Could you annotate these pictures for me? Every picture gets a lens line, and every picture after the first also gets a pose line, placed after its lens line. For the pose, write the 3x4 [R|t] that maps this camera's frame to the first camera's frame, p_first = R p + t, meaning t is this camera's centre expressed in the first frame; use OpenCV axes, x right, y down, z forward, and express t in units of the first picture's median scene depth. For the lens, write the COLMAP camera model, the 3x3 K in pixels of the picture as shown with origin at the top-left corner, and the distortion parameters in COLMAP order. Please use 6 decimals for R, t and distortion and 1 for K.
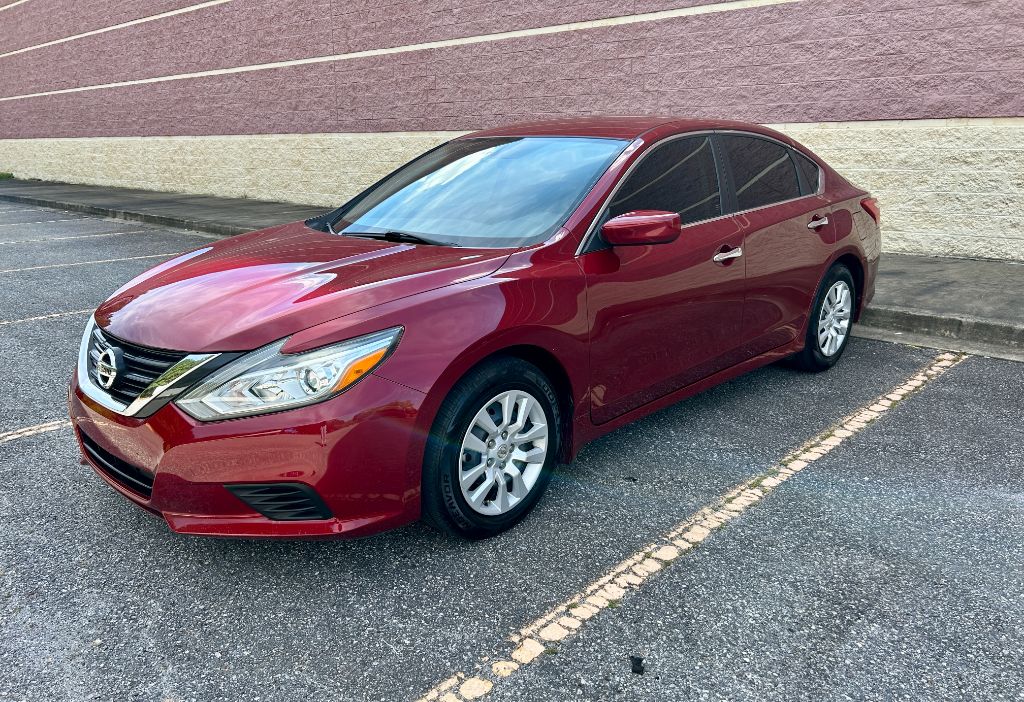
lens RADIAL K [[749.9, 0, 519.3], [0, 749.9, 378.2], [0, 0, 1]] dist [0.028139, -0.040568]
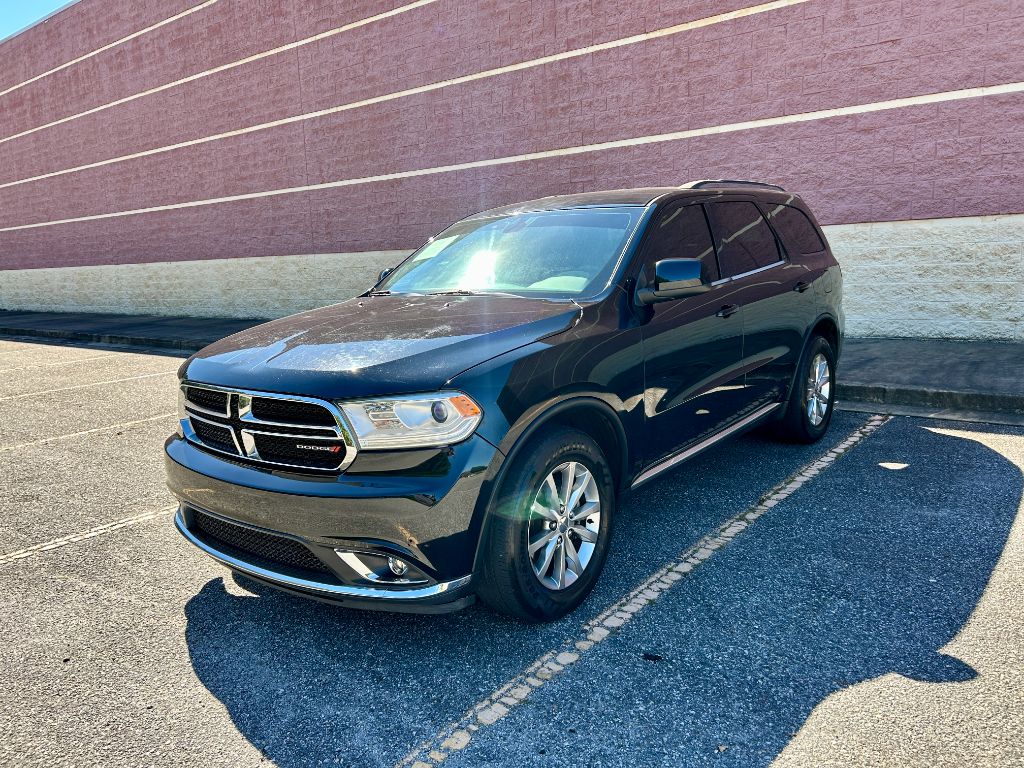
lens RADIAL K [[752.6, 0, 514.5], [0, 752.6, 383.0], [0, 0, 1]] dist [0.010433, -0.019984]
pose [[0.996464, -0.053892, 0.064466, -0.059217], [0.061731, 0.990039, -0.126538, 0.022343], [-0.057004, 0.130070, 0.989865, -0.116374]]
